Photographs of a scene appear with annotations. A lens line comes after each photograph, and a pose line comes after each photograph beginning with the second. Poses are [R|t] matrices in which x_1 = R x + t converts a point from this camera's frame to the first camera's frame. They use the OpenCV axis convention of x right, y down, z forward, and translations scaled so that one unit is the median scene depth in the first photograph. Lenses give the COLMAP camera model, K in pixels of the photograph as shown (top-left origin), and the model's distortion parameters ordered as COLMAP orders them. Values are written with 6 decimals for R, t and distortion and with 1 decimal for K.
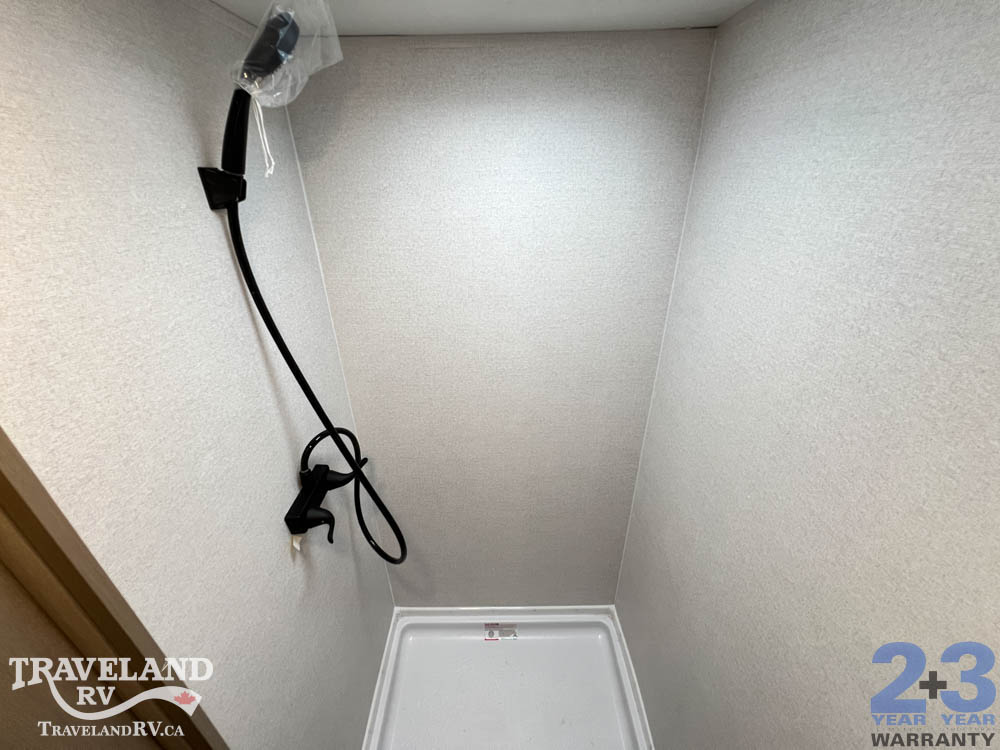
lens RADIAL K [[398.7, 0, 500.1], [0, 398.7, 373.7], [0, 0, 1]] dist [-0.000991, 0.000409]
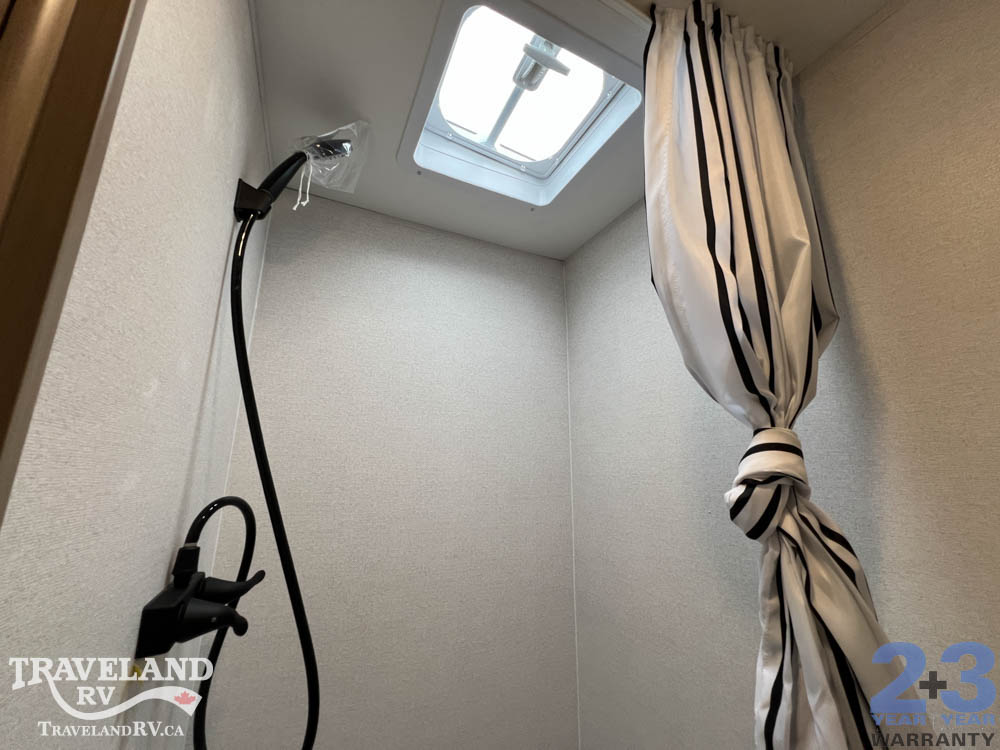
lens RADIAL K [[398.7, 0, 500.0], [0, 398.7, 374.3], [0, 0, 1]] dist [-0.000991, 0.000409]
pose [[0.910188, 0.117164, 0.397280, -0.288889], [0.165340, 0.776649, -0.607848, 0.446901], [-0.379765, 0.618942, 0.687524, 0.175562]]
